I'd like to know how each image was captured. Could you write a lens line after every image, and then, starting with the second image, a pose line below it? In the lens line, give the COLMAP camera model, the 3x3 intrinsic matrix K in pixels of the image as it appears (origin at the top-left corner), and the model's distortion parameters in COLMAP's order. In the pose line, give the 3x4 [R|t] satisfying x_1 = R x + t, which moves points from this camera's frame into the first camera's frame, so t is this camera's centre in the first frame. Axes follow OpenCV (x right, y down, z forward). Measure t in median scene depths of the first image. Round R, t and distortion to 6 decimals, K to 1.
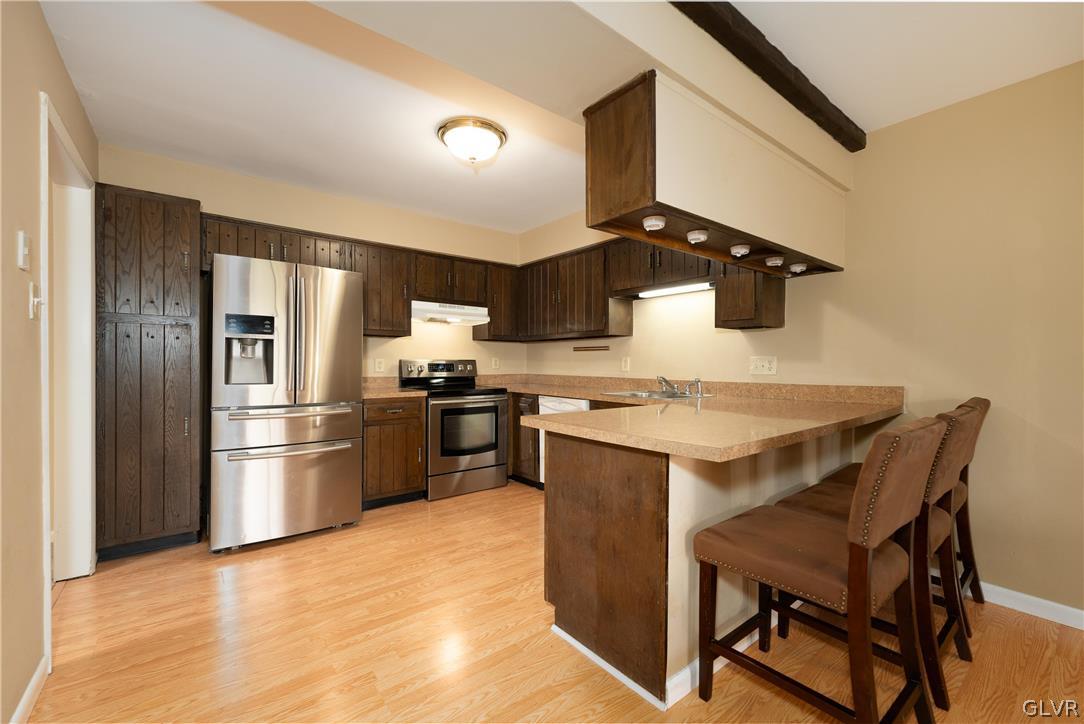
lens RADIAL K [[447.4, 0, 546.4], [0, 447.4, 361.7], [0, 0, 1]] dist [0.002951, -0.000703]
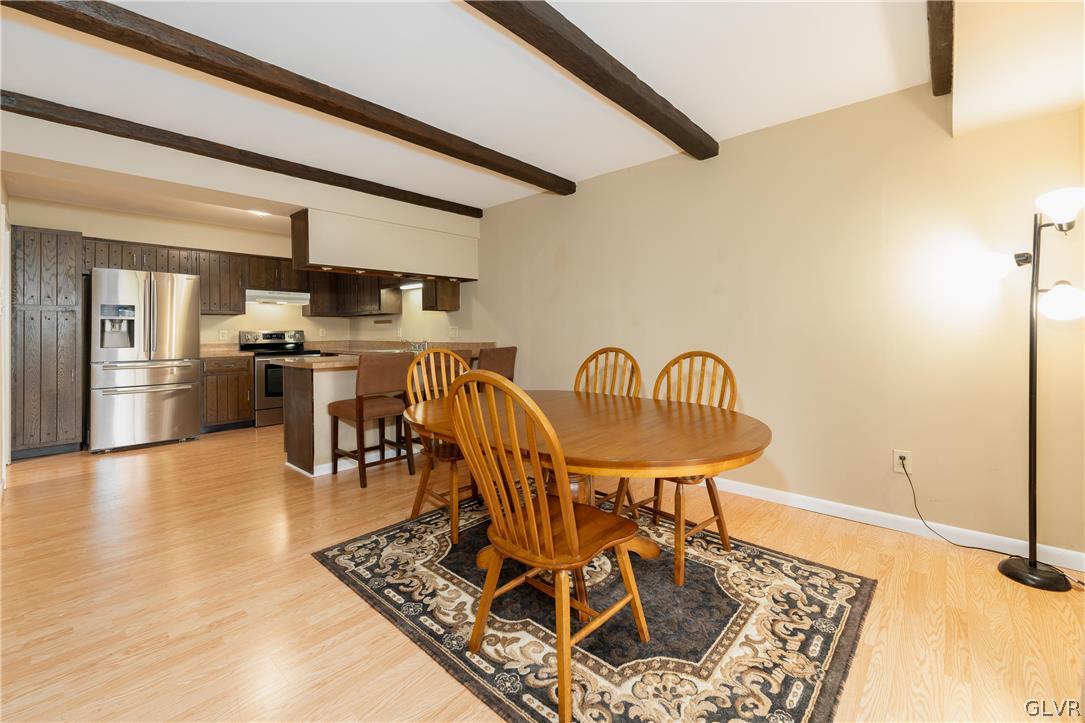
lens RADIAL K [[447.8, 0, 530.1], [0, 447.8, 325.1], [0, 0, 1]] dist [0.002951, -0.000703]
pose [[0.987694, -0.010282, 0.156061, 0.528129], [0.012158, 0.999865, -0.011073, 0.005275], [-0.155926, 0.012834, 0.987685, -0.790676]]
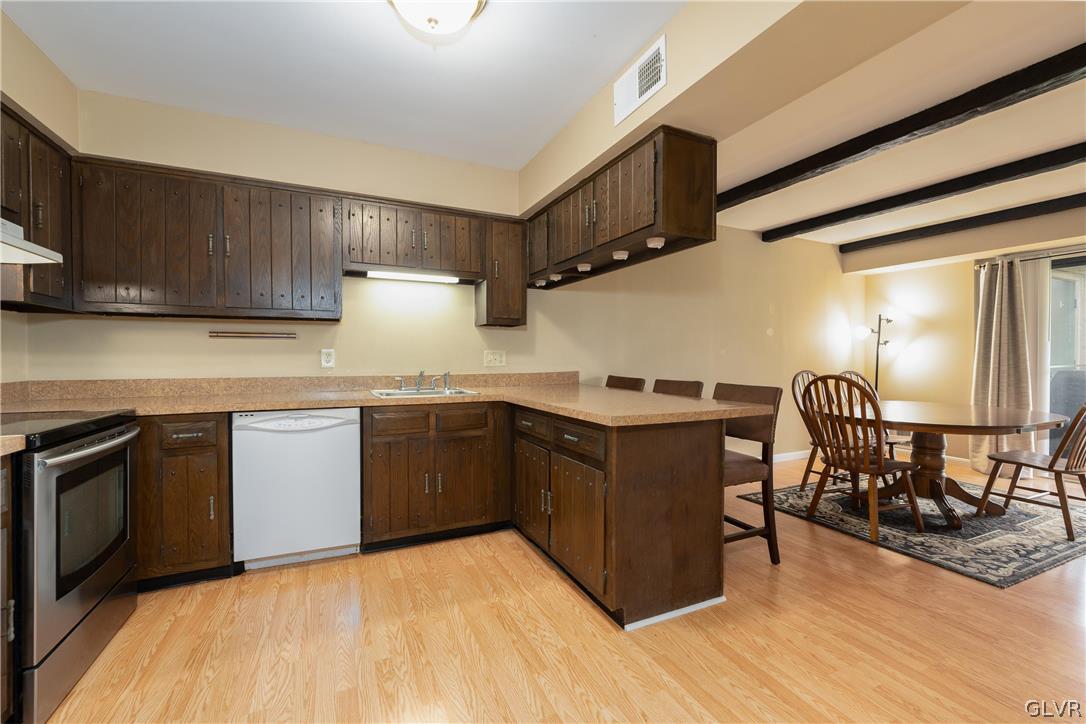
lens RADIAL K [[448.3, 0, 540.3], [0, 448.3, 365.0], [0, 0, 1]] dist [0.002951, -0.000703]
pose [[0.235327, -0.019080, 0.971729, -0.667131], [0.001331, 0.999813, 0.019309, 0.003169], [-0.971915, -0.003250, 0.235308, 0.662915]]
